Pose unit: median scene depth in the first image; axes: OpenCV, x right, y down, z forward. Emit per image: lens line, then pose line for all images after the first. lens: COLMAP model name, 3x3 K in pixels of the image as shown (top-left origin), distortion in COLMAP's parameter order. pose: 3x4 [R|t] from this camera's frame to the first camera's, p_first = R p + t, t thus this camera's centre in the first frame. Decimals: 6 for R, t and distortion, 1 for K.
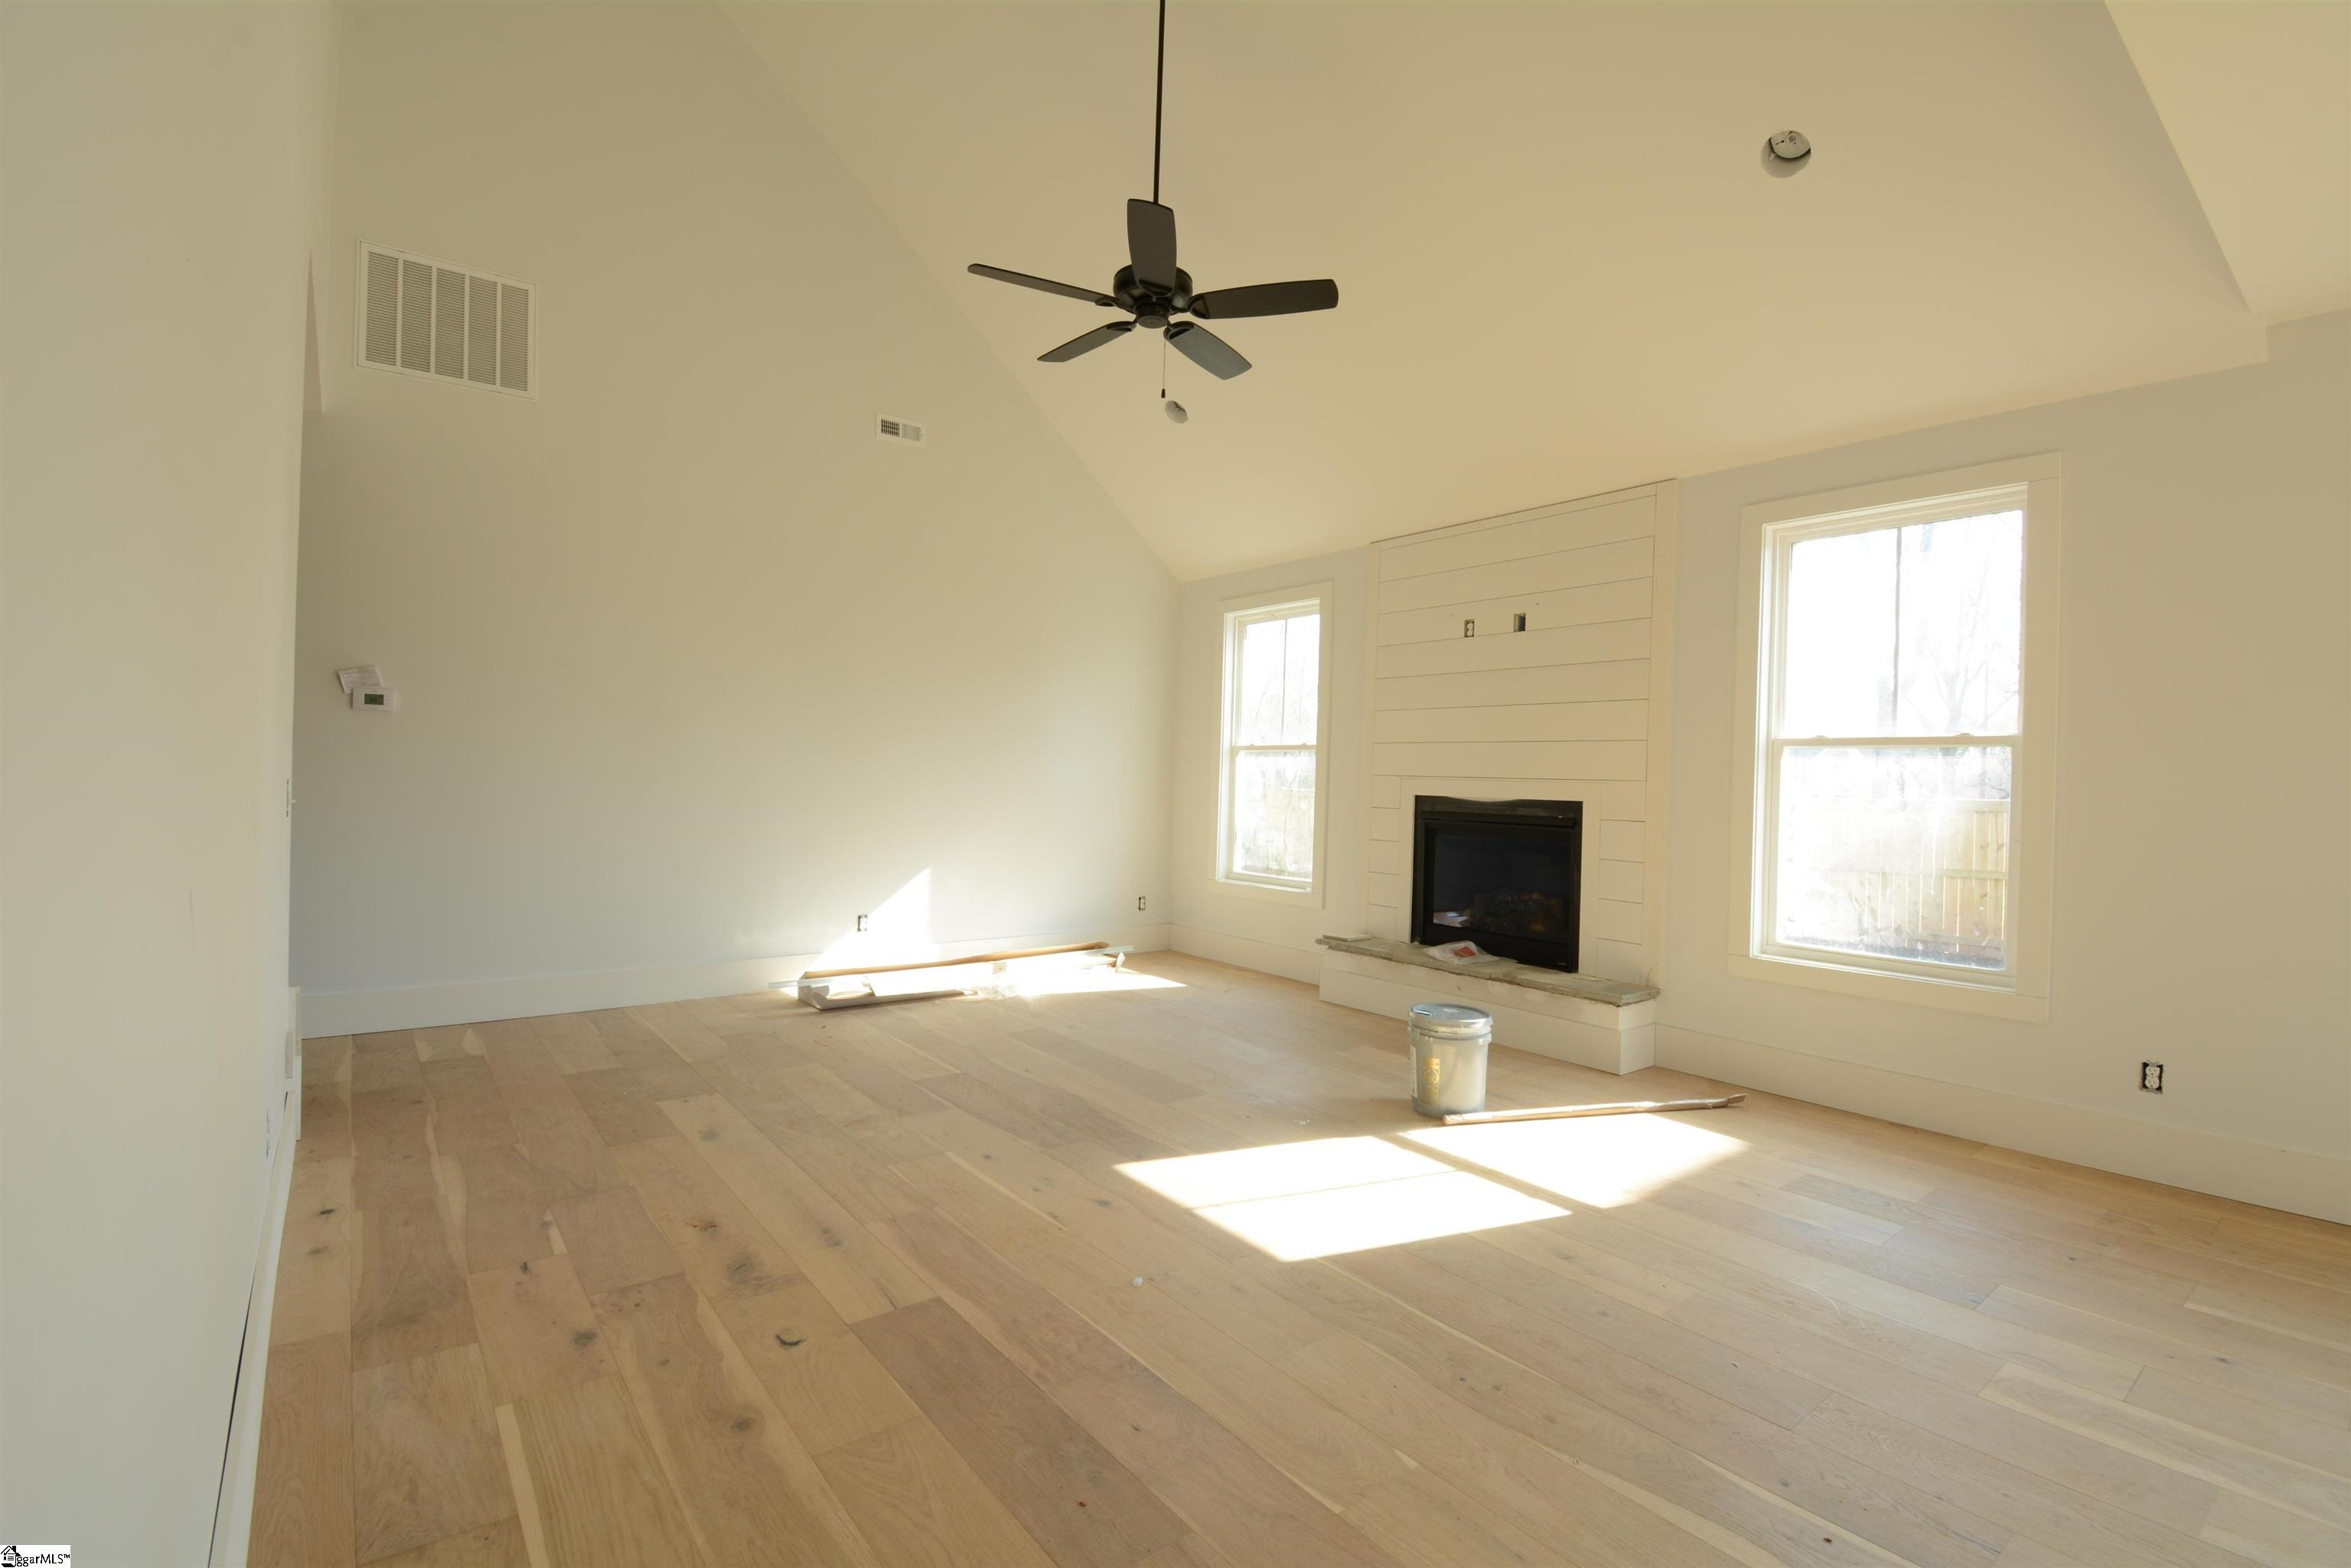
lens RADIAL K [[1046.5, 0, 1175.5], [0, 1046.5, 784.0], [0, 0, 1]] dist [-0.021643, -0.001123]
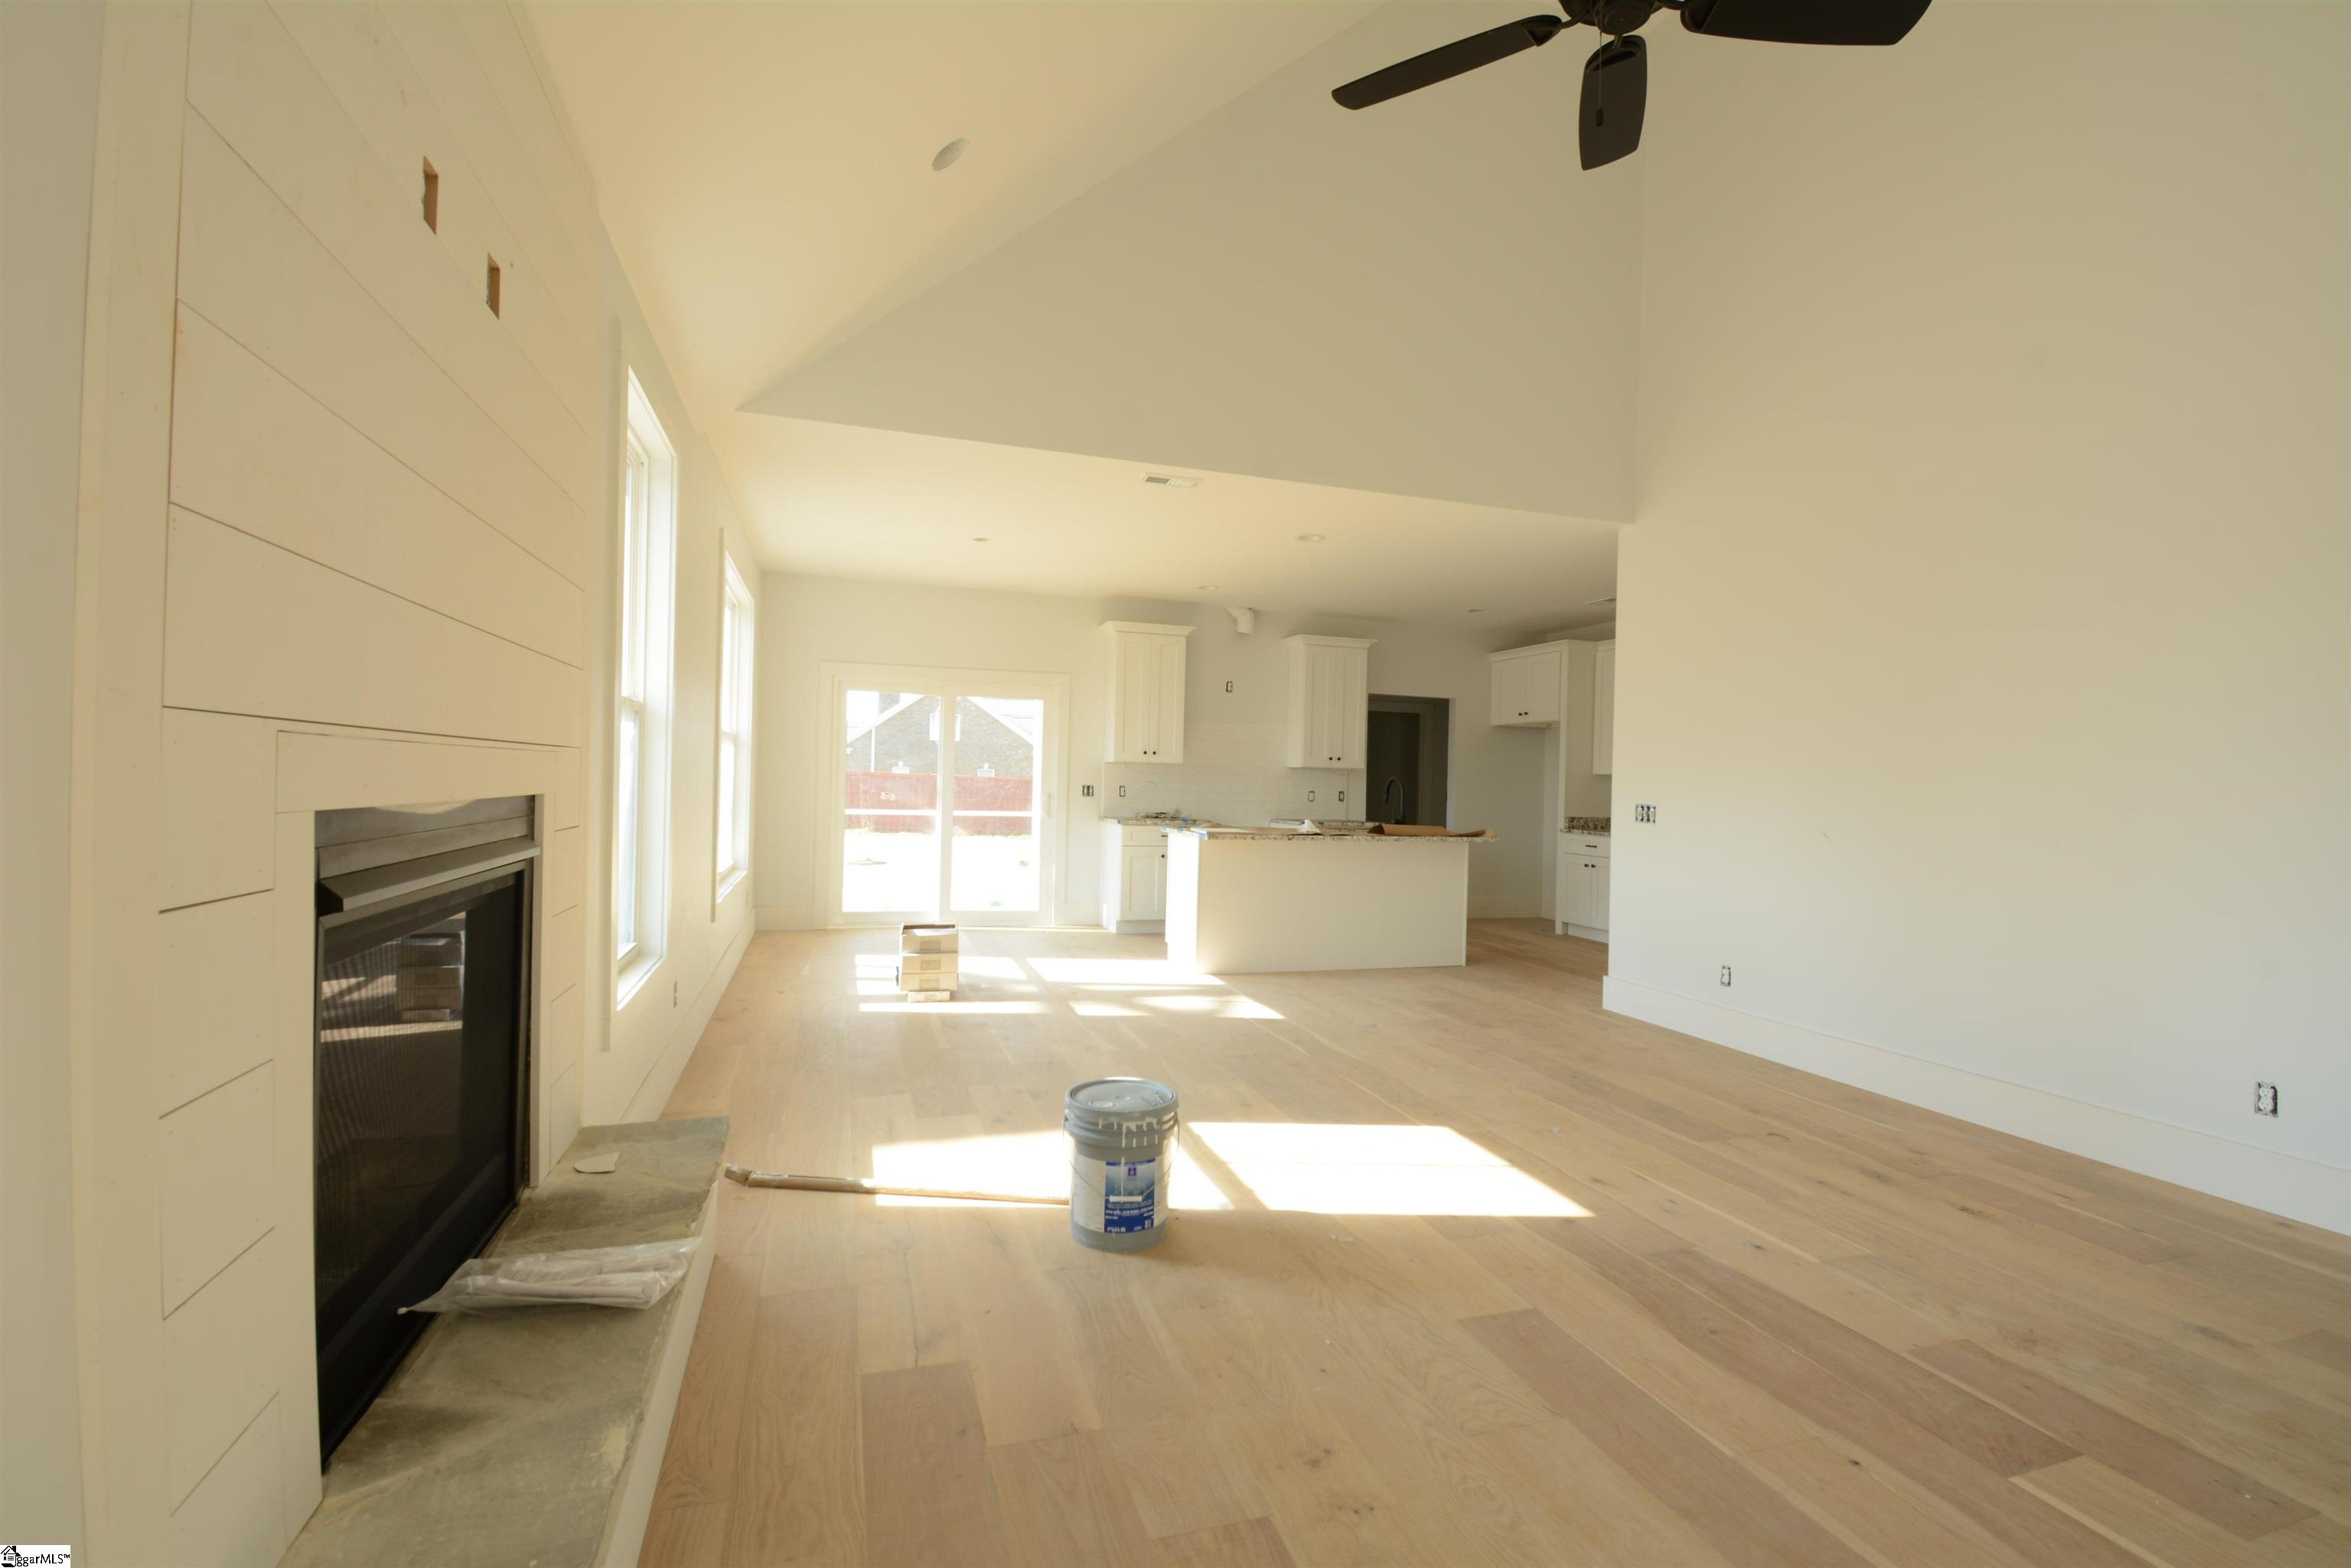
lens RADIAL K [[1046.5, 0, 1175.5], [0, 1046.5, 784.0], [0, 0, 1]] dist [-0.021643, -0.001123]
pose [[-0.936514, -0.051009, 0.346900, -0.010145], [-0.047029, 0.998696, 0.019886, -0.009799], [-0.347462, 0.002309, -0.937691, 1.695102]]
